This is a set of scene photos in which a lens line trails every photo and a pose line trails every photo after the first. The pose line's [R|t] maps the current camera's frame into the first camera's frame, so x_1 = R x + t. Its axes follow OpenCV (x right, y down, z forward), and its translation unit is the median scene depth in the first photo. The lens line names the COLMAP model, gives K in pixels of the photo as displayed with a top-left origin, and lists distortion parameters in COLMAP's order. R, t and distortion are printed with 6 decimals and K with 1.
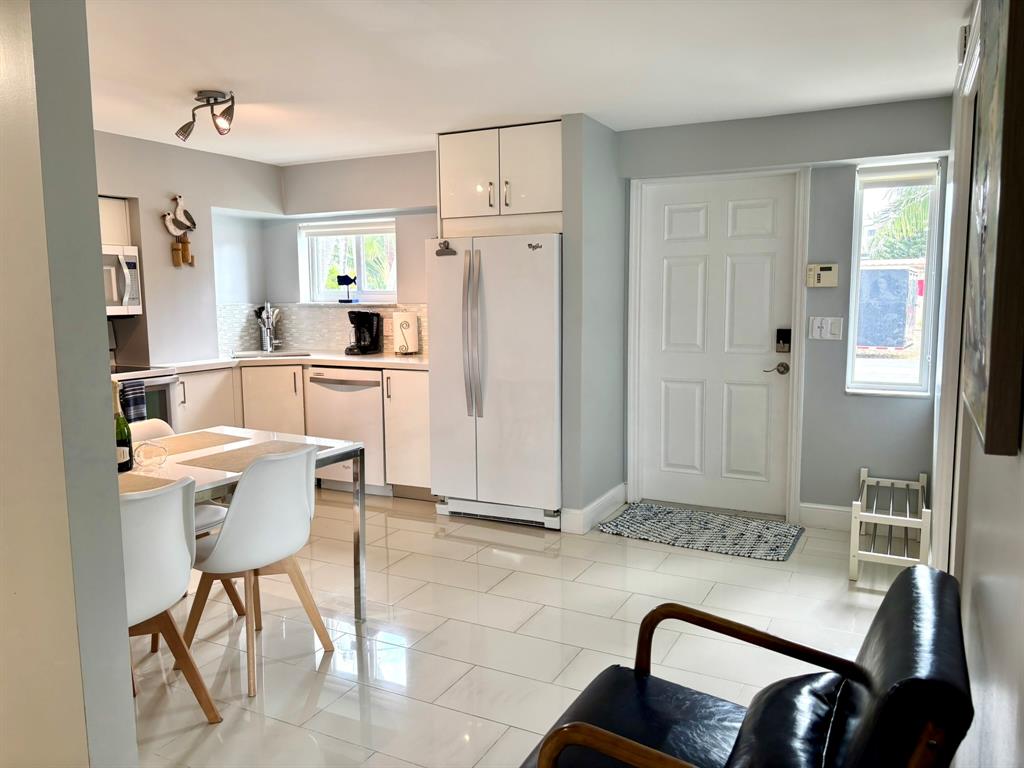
lens RADIAL K [[773.6, 0, 511.0], [0, 773.6, 380.7], [0, 0, 1]] dist [-0.011829, 0.001230]
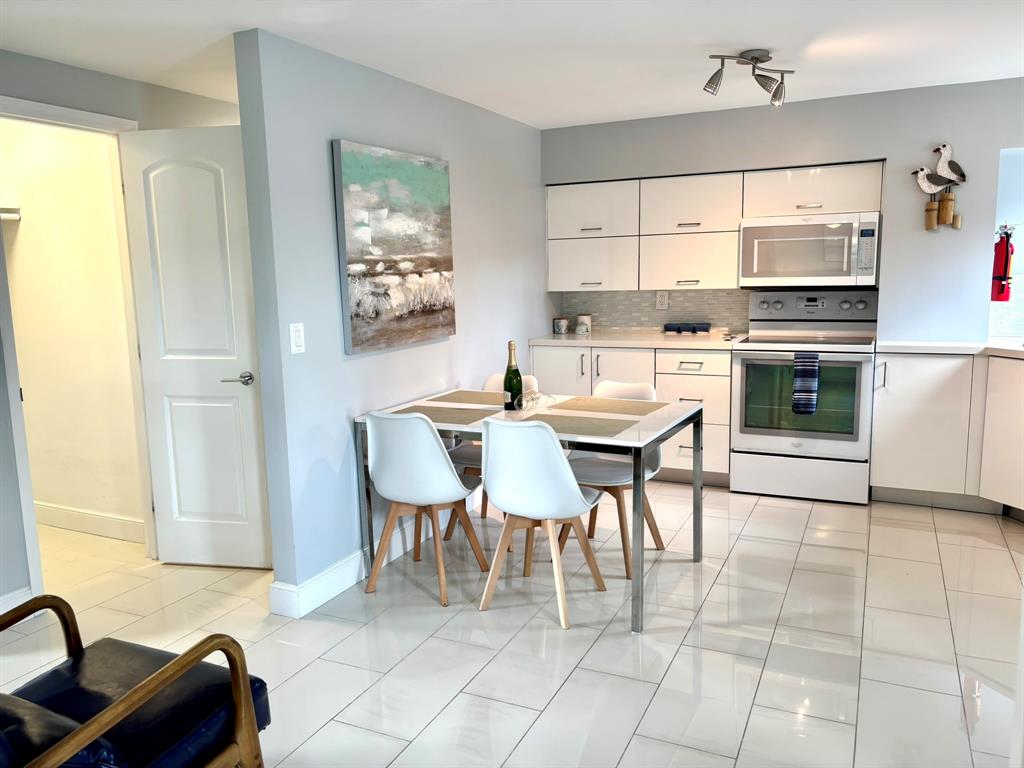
lens RADIAL K [[773.6, 0, 512.4], [0, 773.6, 387.6], [0, 0, 1]] dist [-0.011829, 0.001230]
pose [[0.024032, 0.159217, -0.986951, 0.433722], [-0.087662, 0.983769, 0.156569, -0.069425], [0.995860, 0.082756, 0.037599, 0.523578]]
